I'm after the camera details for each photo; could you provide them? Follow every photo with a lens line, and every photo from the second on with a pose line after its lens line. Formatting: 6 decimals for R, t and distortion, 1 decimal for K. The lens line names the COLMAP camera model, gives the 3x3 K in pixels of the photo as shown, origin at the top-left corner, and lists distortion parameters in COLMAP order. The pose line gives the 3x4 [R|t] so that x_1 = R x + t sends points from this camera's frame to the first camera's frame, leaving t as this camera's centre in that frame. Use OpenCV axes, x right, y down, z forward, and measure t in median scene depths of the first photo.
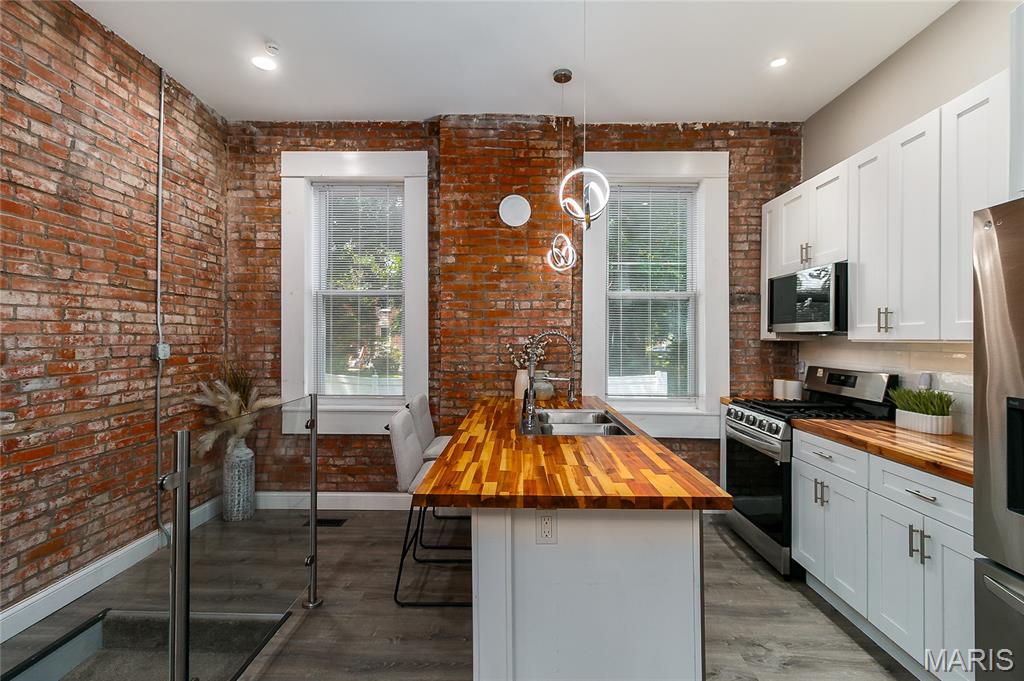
lens RADIAL K [[476.5, 0, 510.0], [0, 476.5, 333.1], [0, 0, 1]] dist [0.007643, 0.000013]
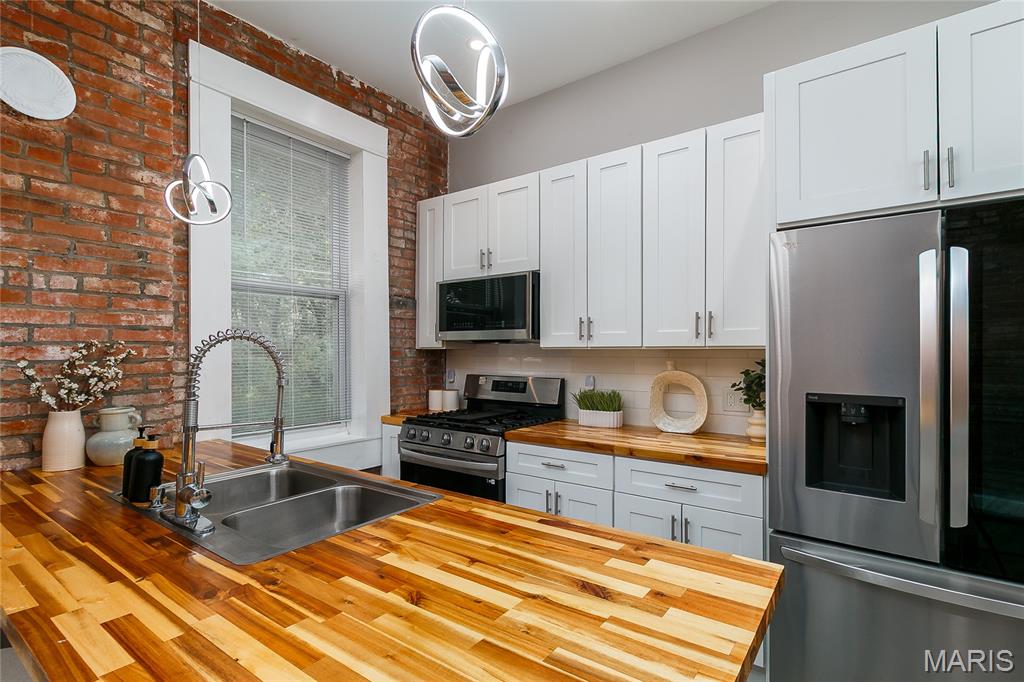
lens RADIAL K [[476.5, 0, 529.1], [0, 476.5, 351.2], [0, 0, 1]] dist [0.007643, 0.000013]
pose [[0.565320, -0.008592, 0.824827, -0.108261], [-0.002435, 0.999924, 0.012085, 0.006752], [-0.824868, -0.008841, 0.565257, 0.309160]]
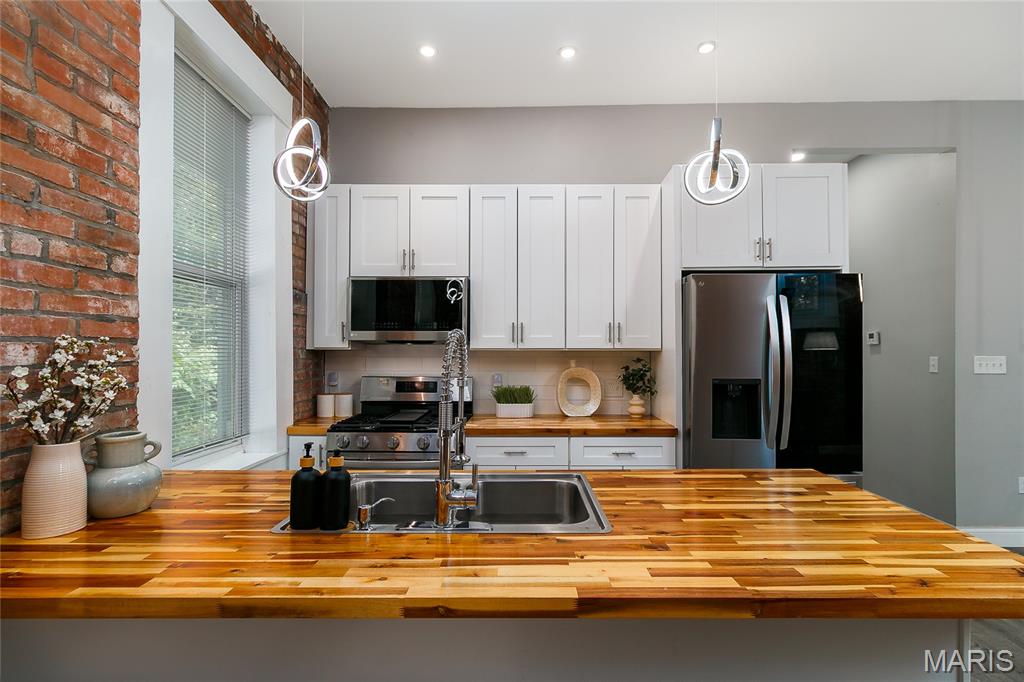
lens RADIAL K [[476.5, 0, 519.8], [0, 476.5, 348.5], [0, 0, 1]] dist [0.007643, 0.000013]
pose [[-0.029483, -0.001479, 0.999564, -0.301425], [-0.011149, 0.999937, 0.001151, 0.007623], [-0.999503, -0.011110, -0.029497, 0.672332]]
